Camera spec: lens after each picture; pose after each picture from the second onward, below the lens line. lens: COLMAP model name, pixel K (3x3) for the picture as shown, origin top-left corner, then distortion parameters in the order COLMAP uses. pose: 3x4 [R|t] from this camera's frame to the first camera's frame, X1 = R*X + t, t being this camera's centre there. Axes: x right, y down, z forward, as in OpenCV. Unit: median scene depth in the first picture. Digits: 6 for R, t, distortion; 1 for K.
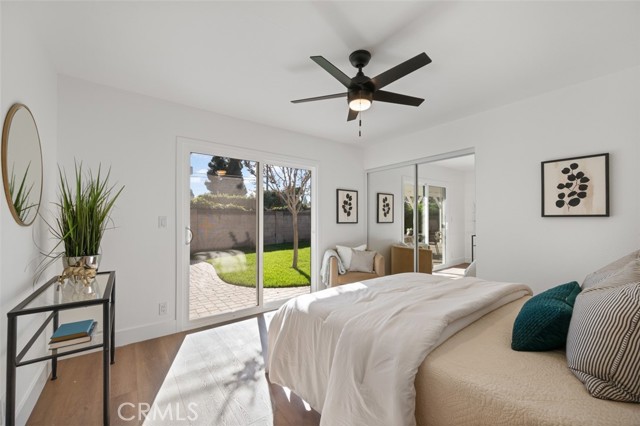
lens RADIAL K [[253.9, 0, 318.3], [0, 253.9, 214.7], [0, 0, 1]] dist [-0.001127, 0.000240]
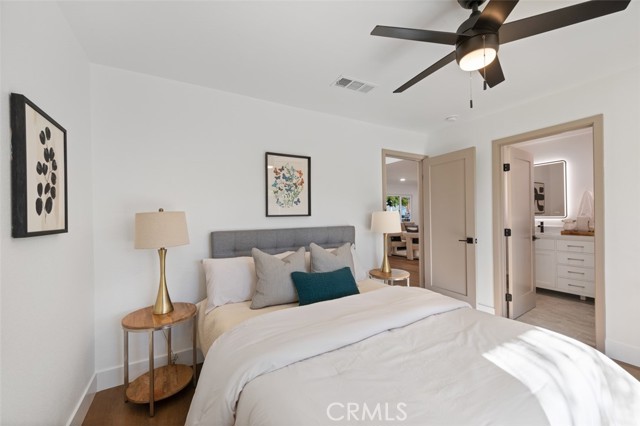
lens RADIAL K [[253.9, 0, 324.1], [0, 253.9, 215.8], [0, 0, 1]] dist [-0.001127, 0.000240]
pose [[-0.990645, 0.021110, 0.134821, 0.267717], [0.018614, 0.999632, -0.019747, -0.005044], [-0.135188, -0.017053, -0.990673, 0.950692]]
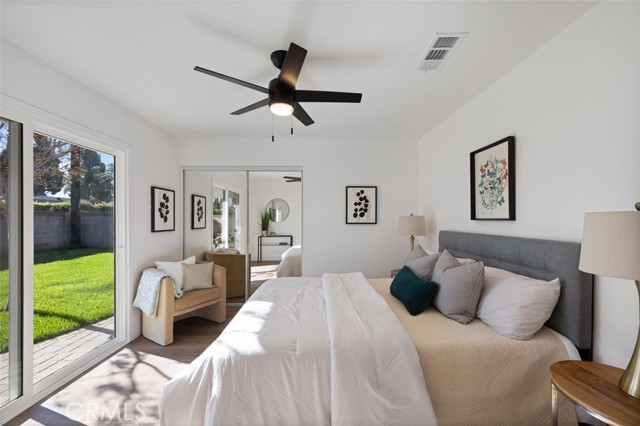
lens RADIAL K [[253.9, 0, 319.2], [0, 253.9, 216.6], [0, 0, 1]] dist [-0.001127, 0.000240]
pose [[0.595647, 0.007783, 0.803209, -0.279128], [-0.014391, 0.999896, 0.000984, -0.023410], [-0.803117, -0.012145, 0.595697, 0.182480]]
